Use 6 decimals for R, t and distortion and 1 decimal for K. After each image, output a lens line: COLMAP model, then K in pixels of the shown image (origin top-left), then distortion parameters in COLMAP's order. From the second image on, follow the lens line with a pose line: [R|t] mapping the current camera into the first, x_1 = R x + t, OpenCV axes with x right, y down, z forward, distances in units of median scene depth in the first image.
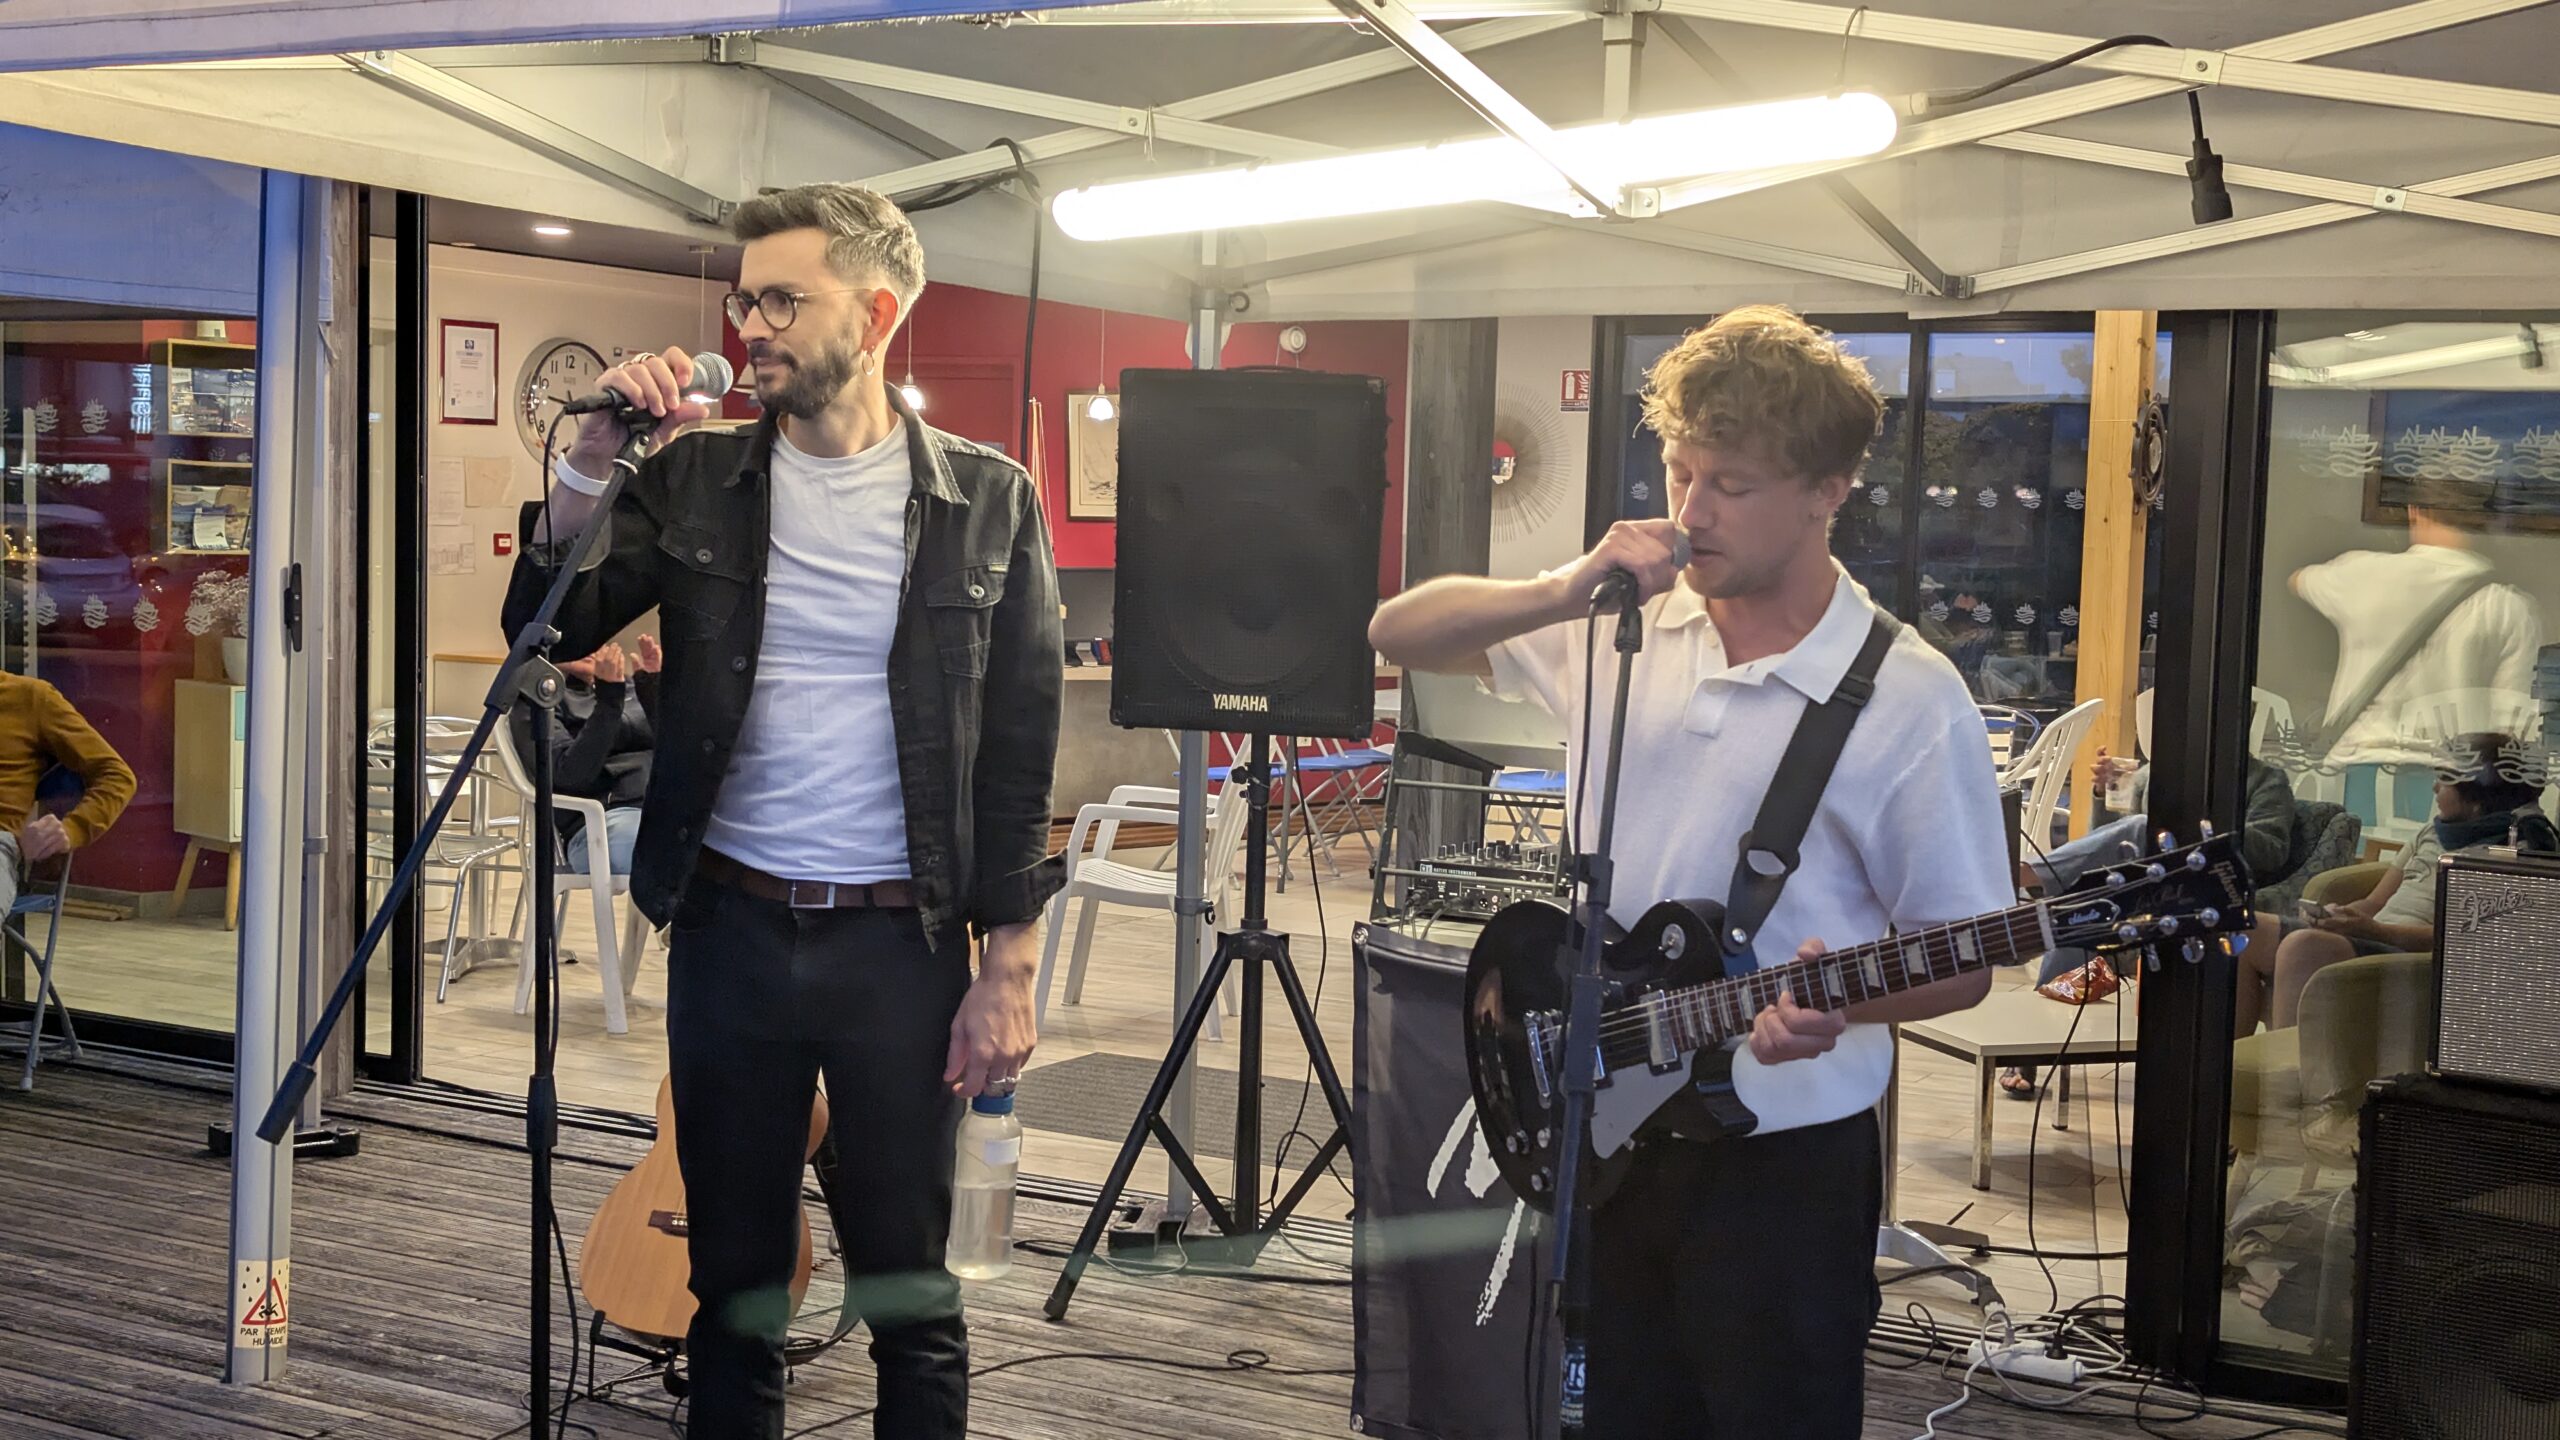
lens RADIAL K [[2947.5, 0, 1260.2], [0, 2947.5, 730.4], [0, 0, 1]] dist [0.054263, 0.000000]
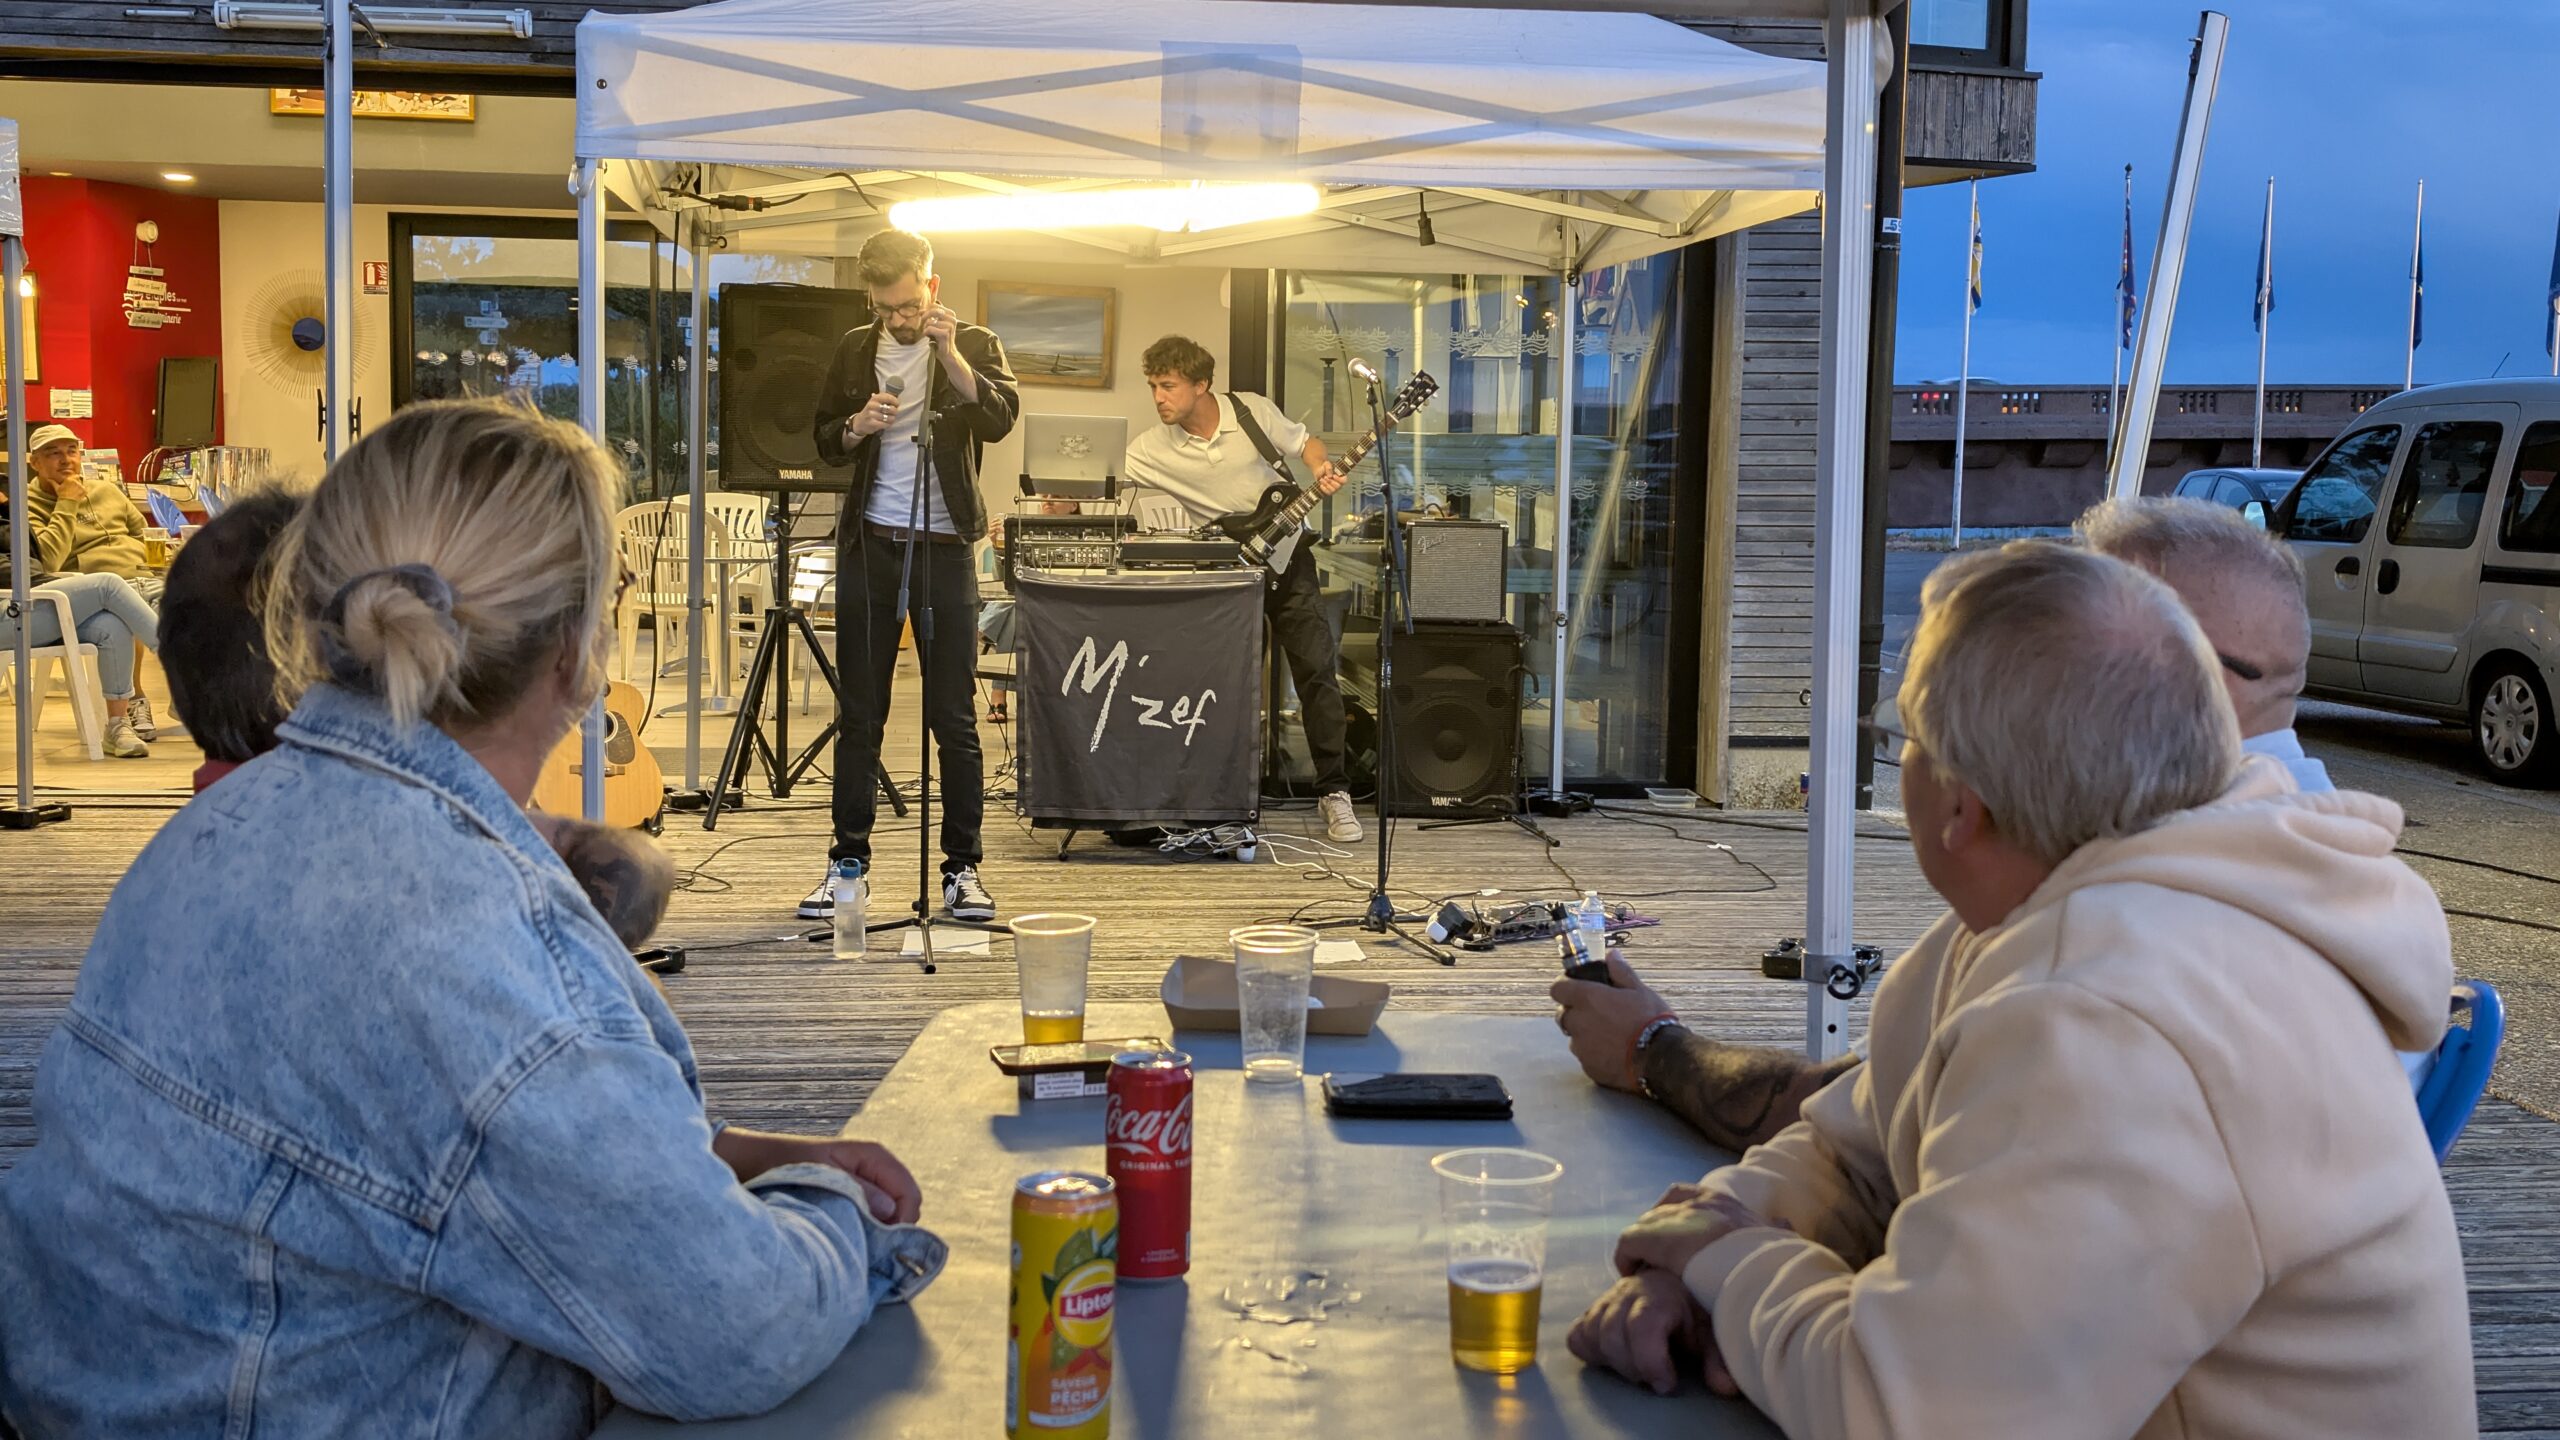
lens RADIAL K [[2947.5, 0, 1299.2], [0, 2947.5, 718.4], [0, 0, 1]] dist [0.054263, 0.000000]
pose [[0.806085, -0.071587, 0.587454, -1.011363], [0.049271, 0.997329, 0.053925, 0.068765], [-0.589745, -0.014524, 0.807459, -0.760741]]
